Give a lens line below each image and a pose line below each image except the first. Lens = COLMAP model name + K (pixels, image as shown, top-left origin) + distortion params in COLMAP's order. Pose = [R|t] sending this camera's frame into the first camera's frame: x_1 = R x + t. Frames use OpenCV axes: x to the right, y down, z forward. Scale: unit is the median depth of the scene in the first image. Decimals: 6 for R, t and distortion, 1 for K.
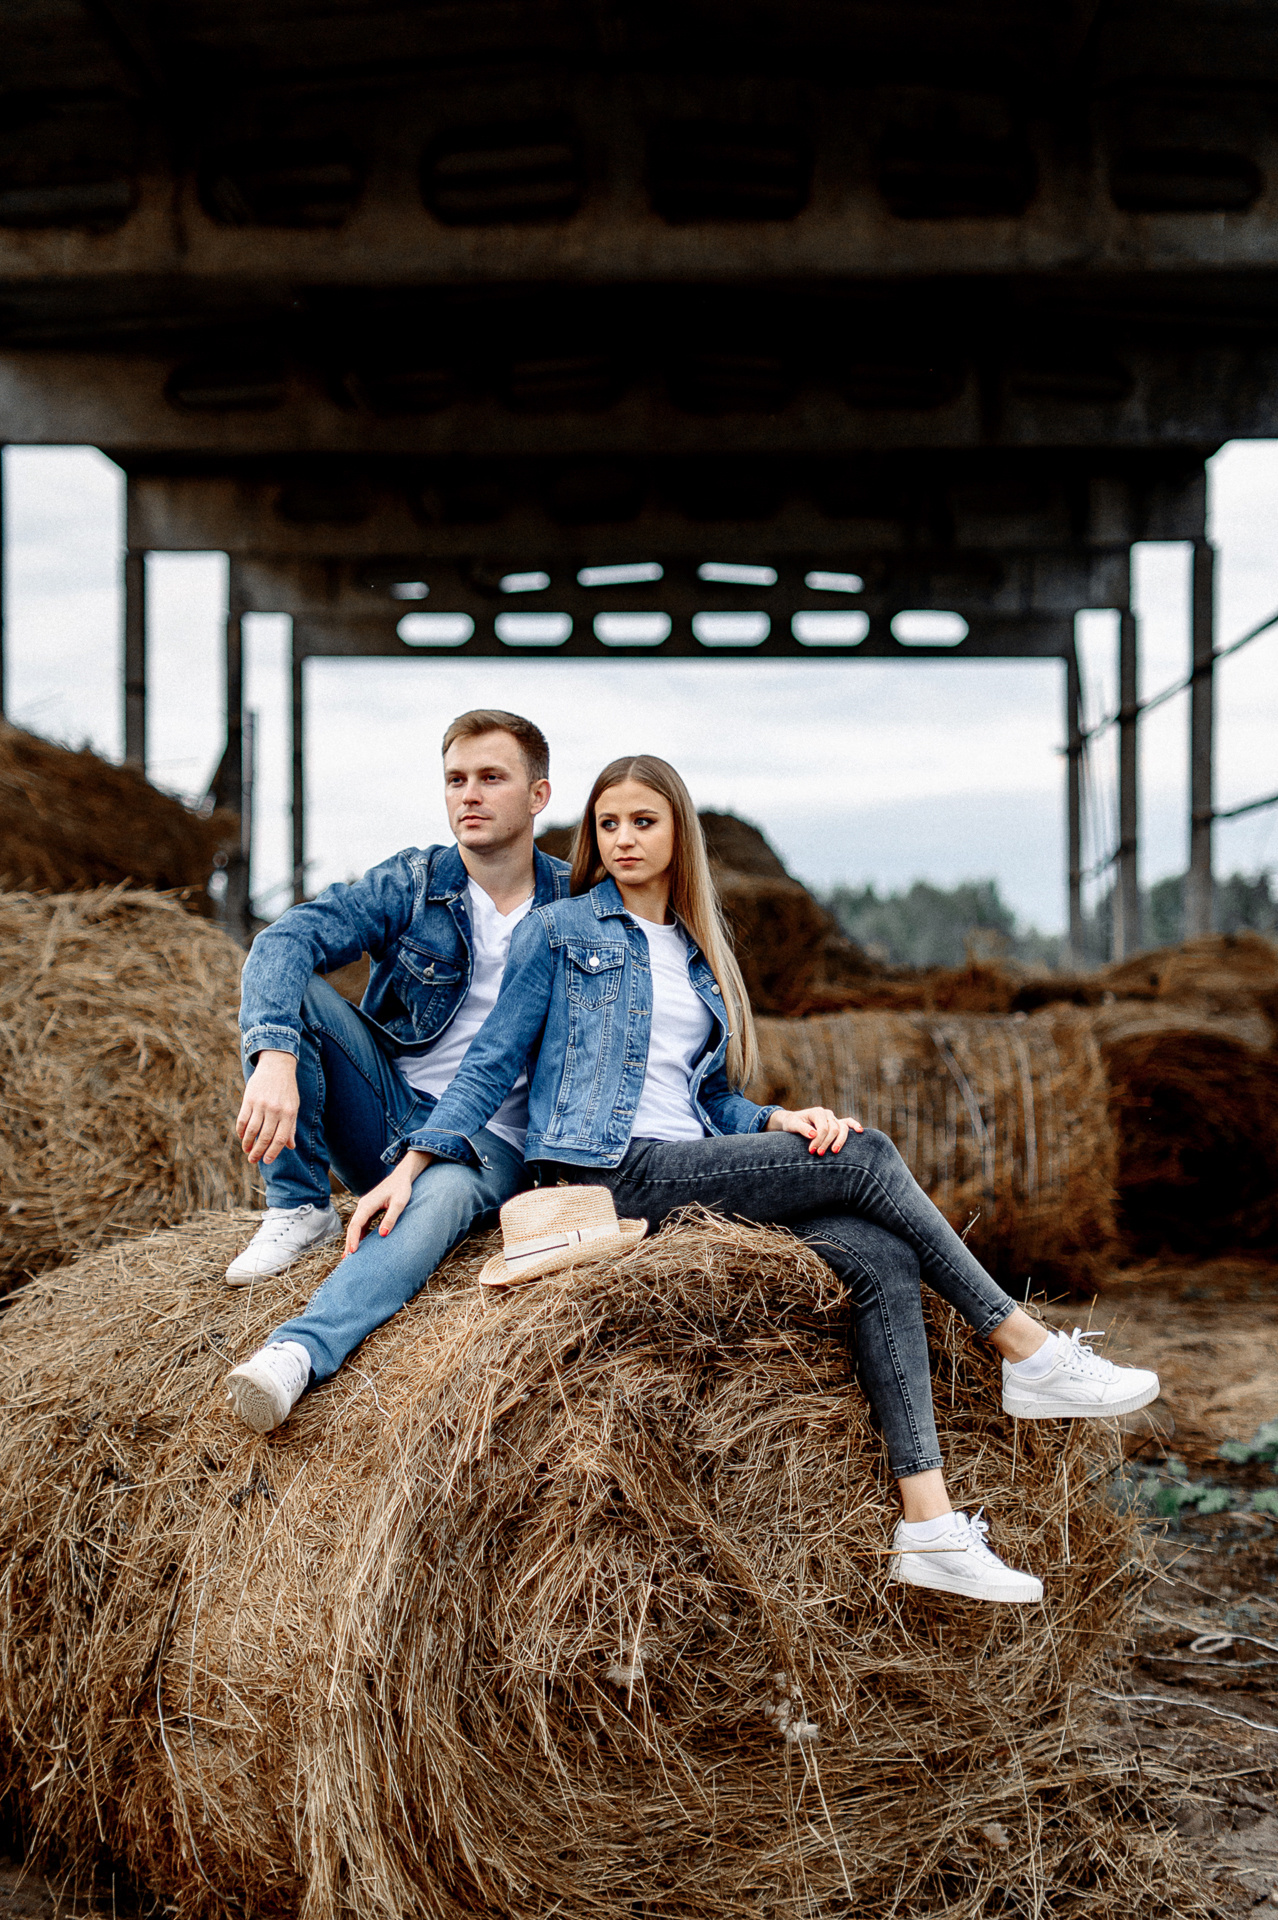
lens RADIAL K [[2977.7, 0, 647.2], [0, 2977.7, 965.9], [0, 0, 1]] dist [0.142390, 0.000000]
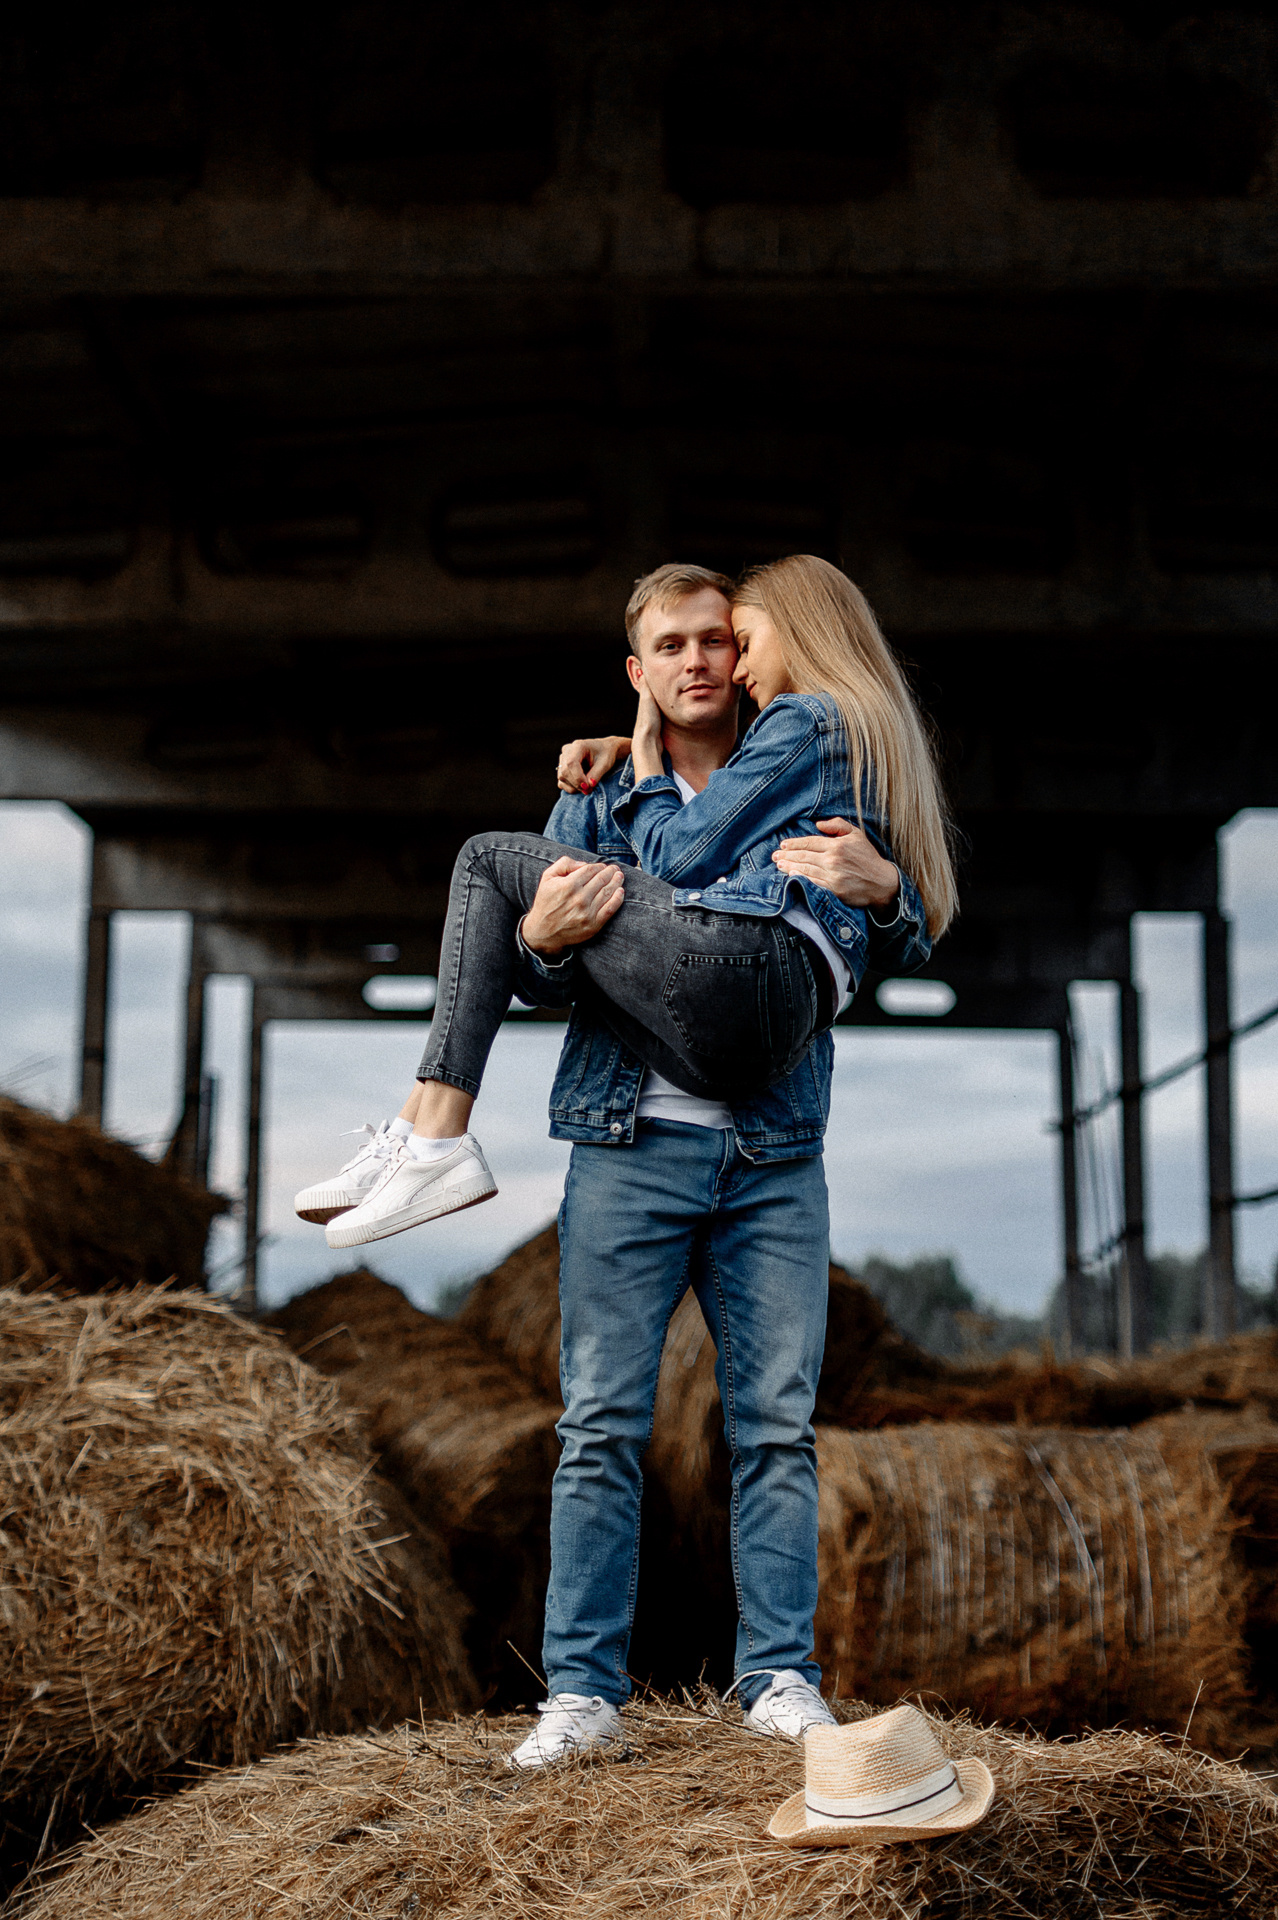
lens RADIAL K [[2977.7, 0, 618.6], [0, 2977.7, 914.6], [0, 0, 1]] dist [0.142390, 0.000000]
pose [[0.999771, 0.011843, 0.017847, -0.064918], [-0.009239, 0.990174, -0.139537, -0.014301], [-0.019324, 0.139340, 0.990056, 0.141854]]
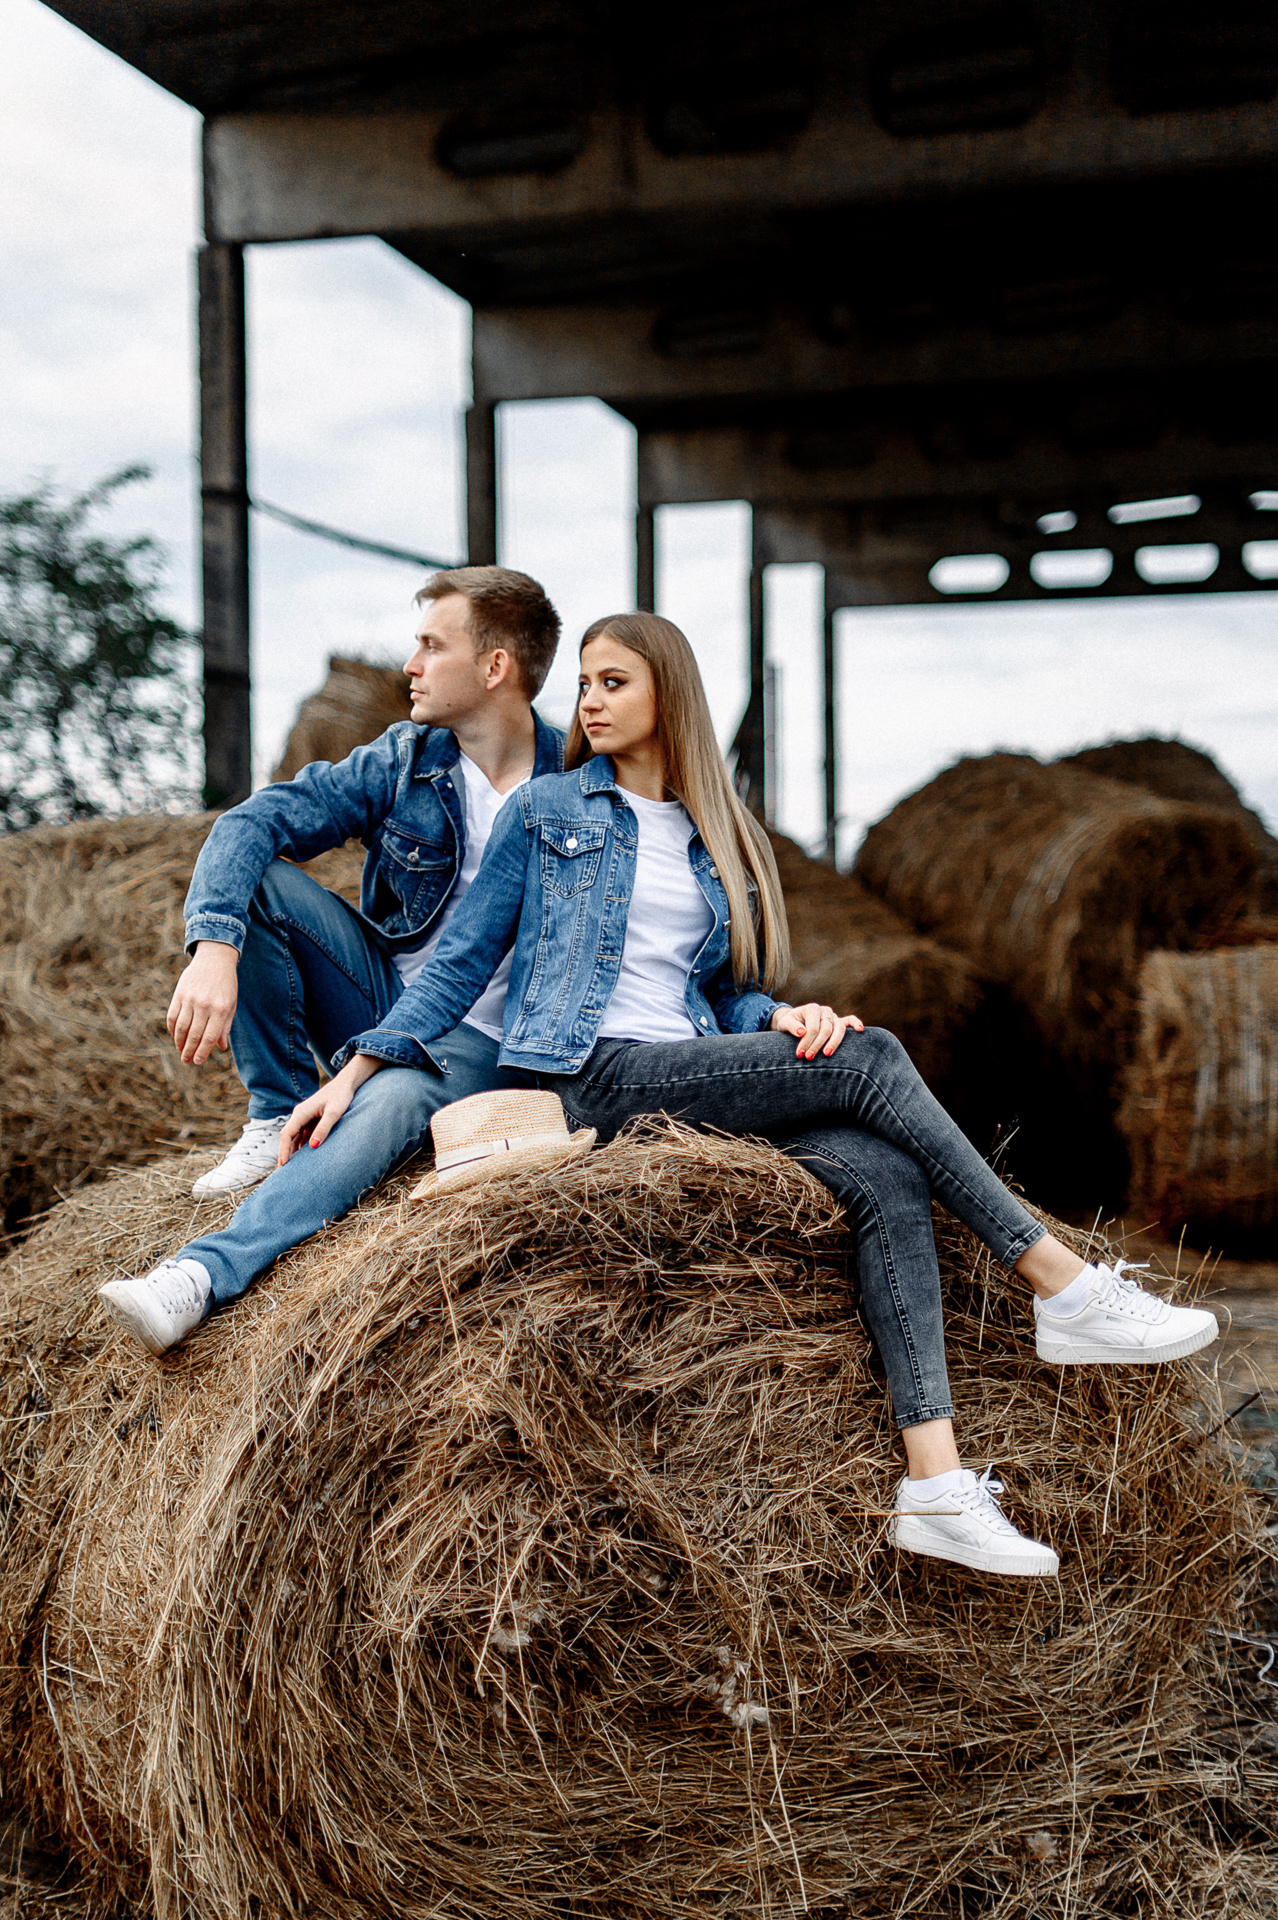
lens RADIAL K [[2977.7, 0, 619.8], [0, 2977.7, 956.5], [0, 0, 1]] dist [0.142390, 0.000000]
pose [[0.974192, -0.010306, -0.225484, 0.127286], [0.011832, 0.999915, 0.005417, 0.018078], [0.225409, -0.007945, 0.974232, 0.086989]]
